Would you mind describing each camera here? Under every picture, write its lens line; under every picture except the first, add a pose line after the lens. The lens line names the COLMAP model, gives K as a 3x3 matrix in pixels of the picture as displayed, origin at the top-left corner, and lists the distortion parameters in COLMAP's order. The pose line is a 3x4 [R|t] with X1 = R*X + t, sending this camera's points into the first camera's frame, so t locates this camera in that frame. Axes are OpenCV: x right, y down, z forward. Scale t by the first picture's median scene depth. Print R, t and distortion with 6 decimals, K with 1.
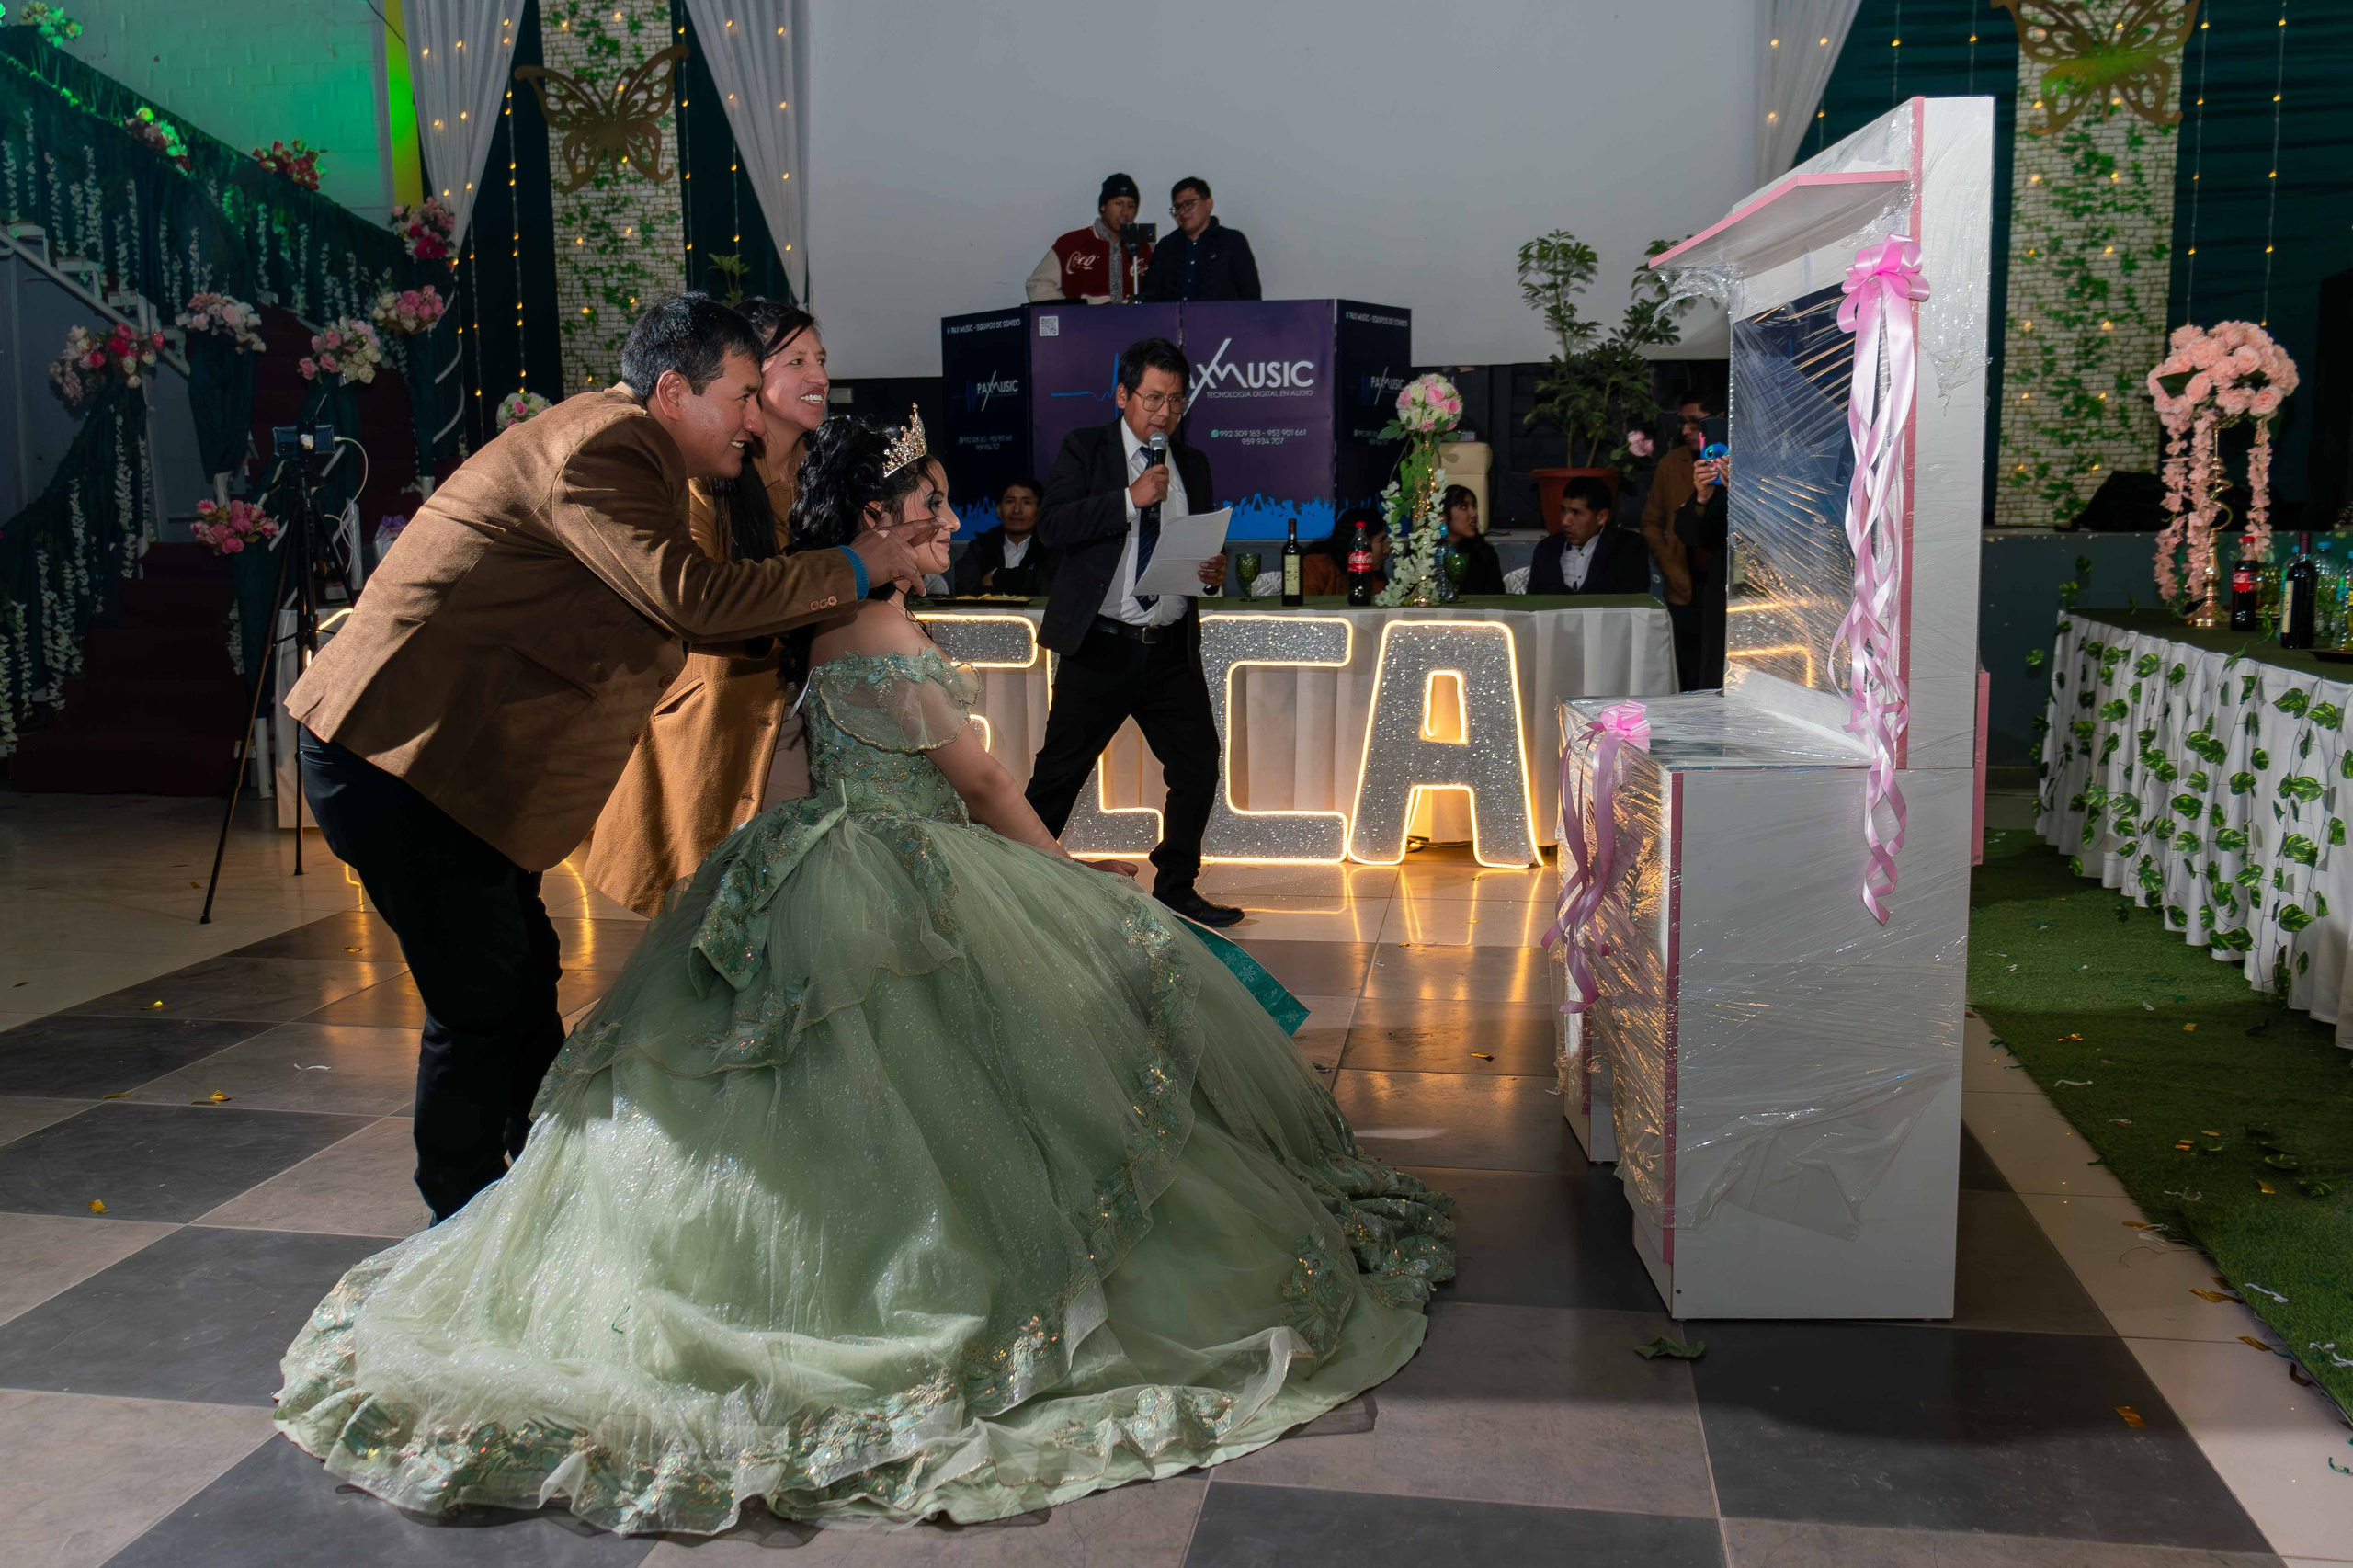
lens RADIAL K [[2184.3, 0, 1164.0], [0, 2184.3, 869.3], [0, 0, 1]] dist [0.007842, -0.005827]
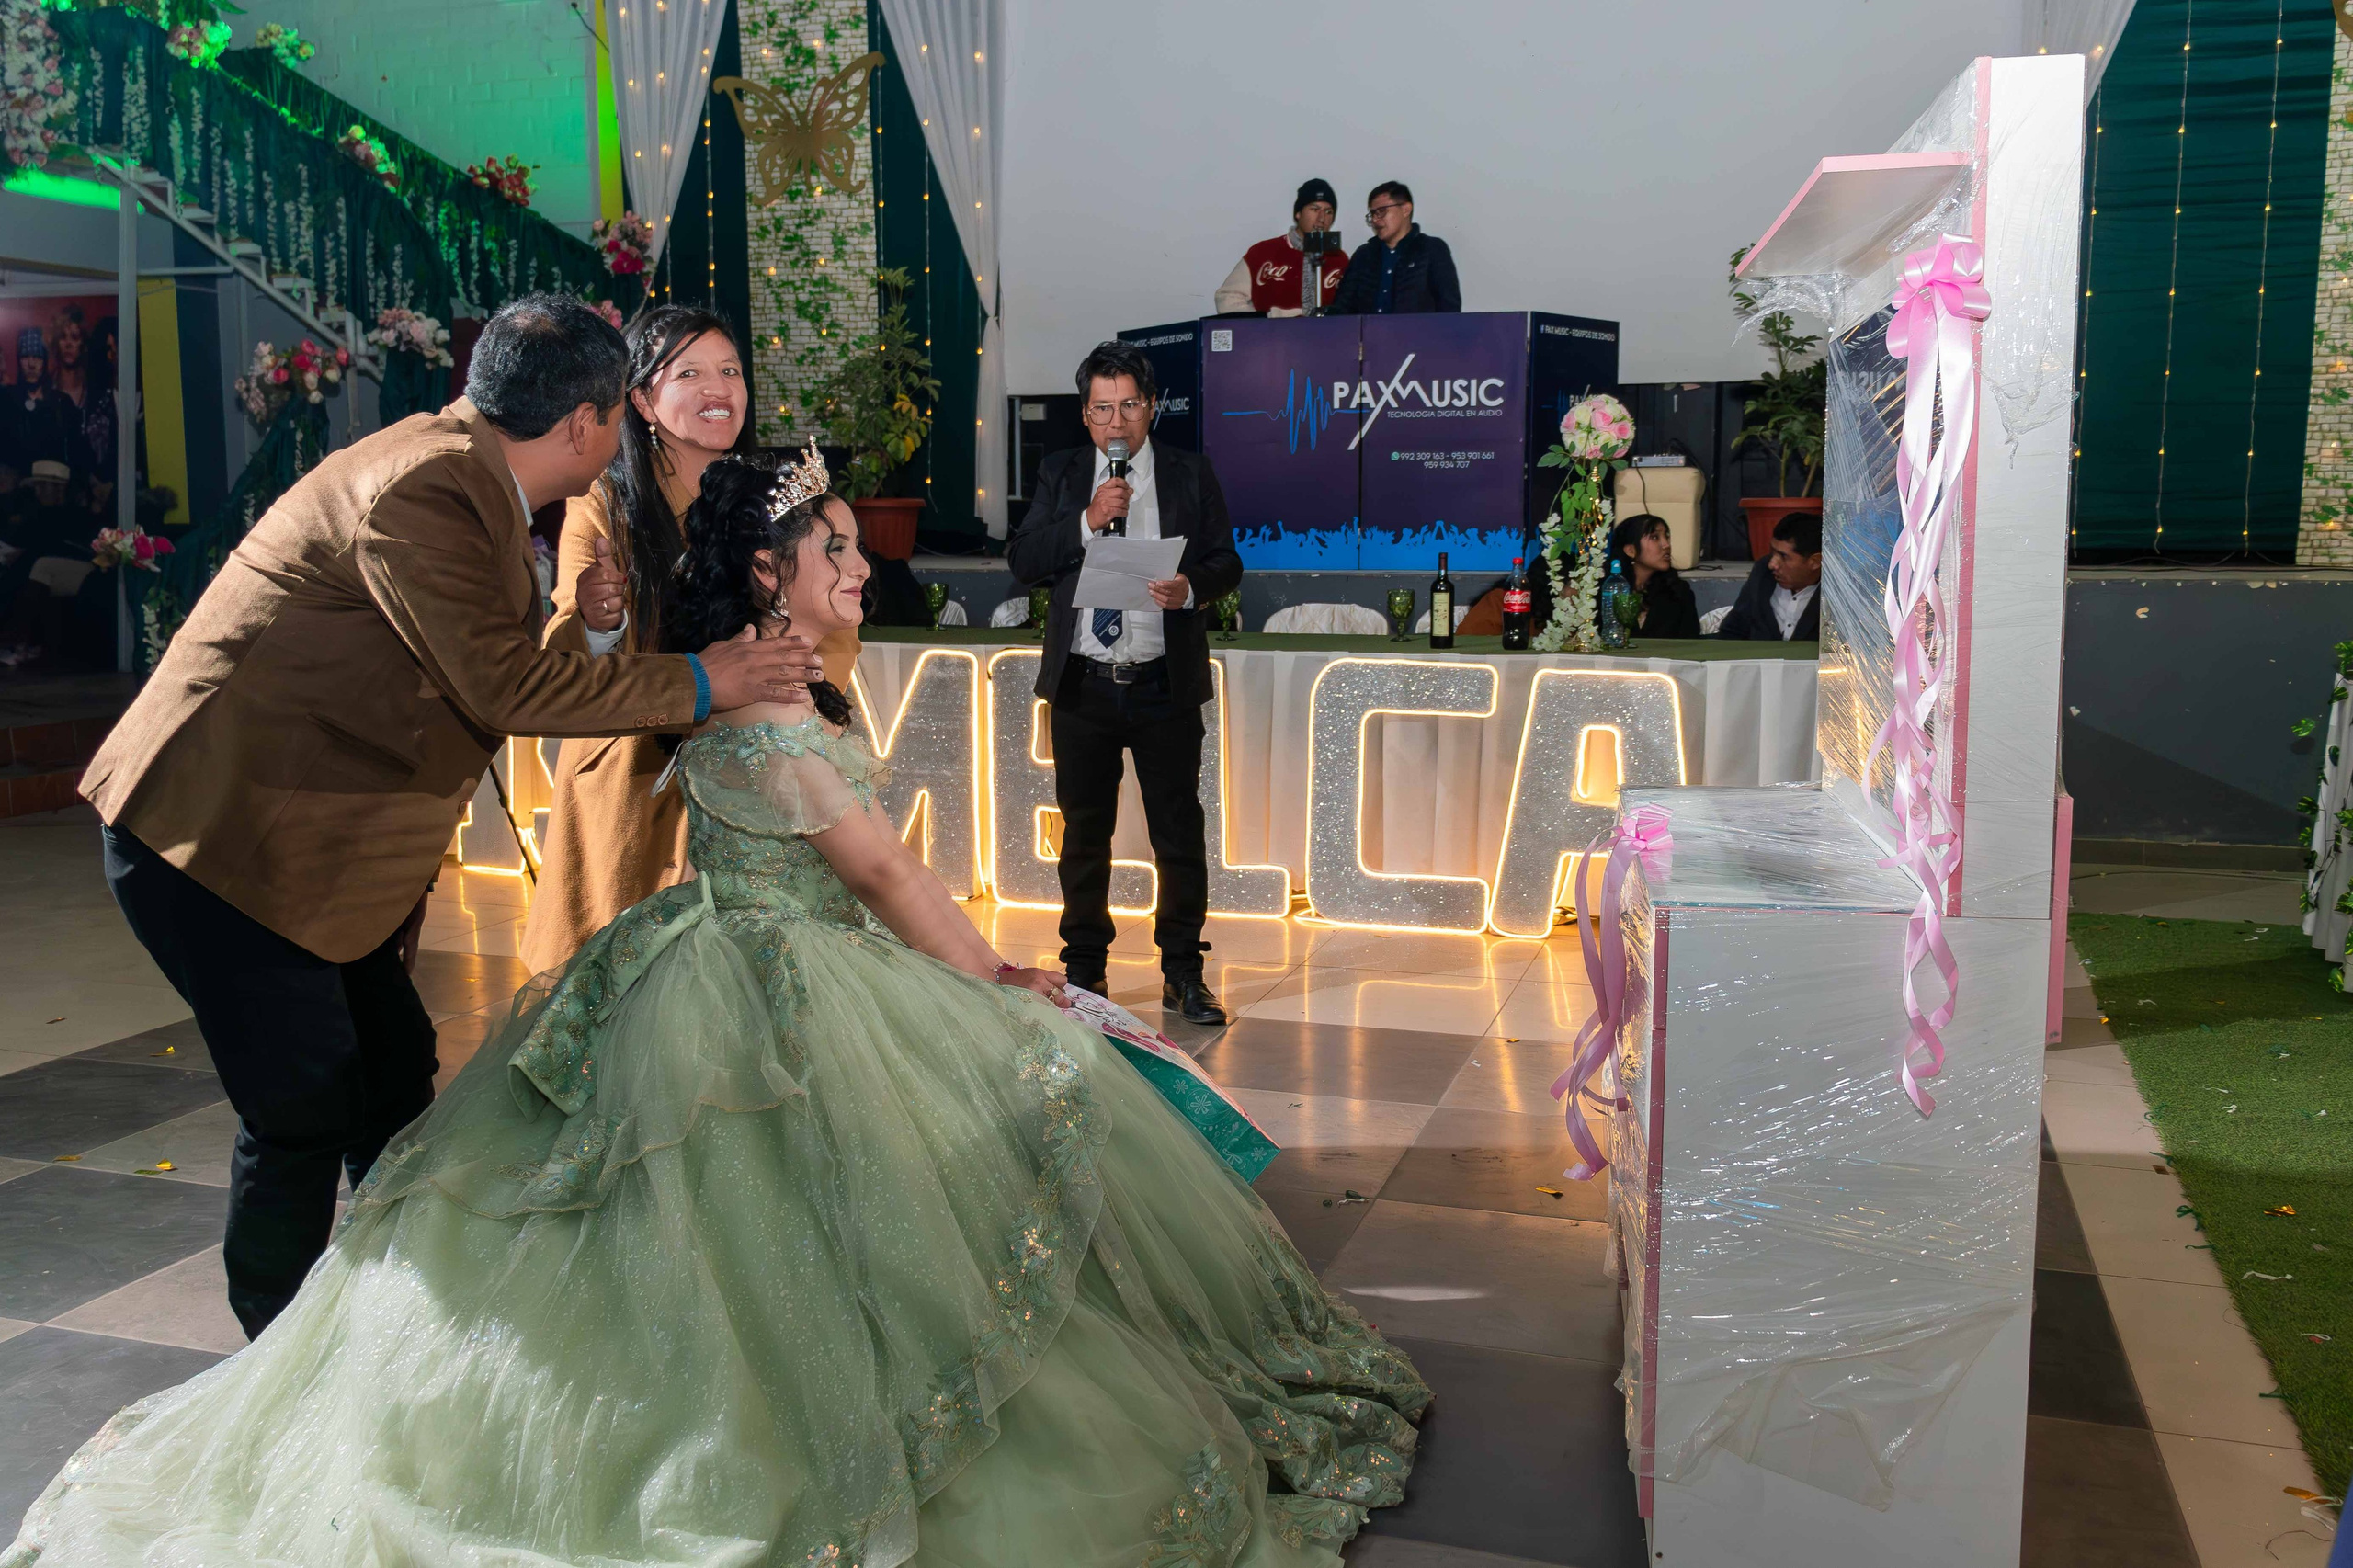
lens RADIAL K [[2158.6, 0, 1177.6], [0, 2158.6, 847.6], [0, 0, 1]] dist [-0.003393, 0.017303]
pose [[0.988420, 0.033746, -0.147940, 0.085547], [-0.035348, 0.999341, -0.008215, -0.026404], [0.147566, 0.013349, 0.988962, 0.096854]]
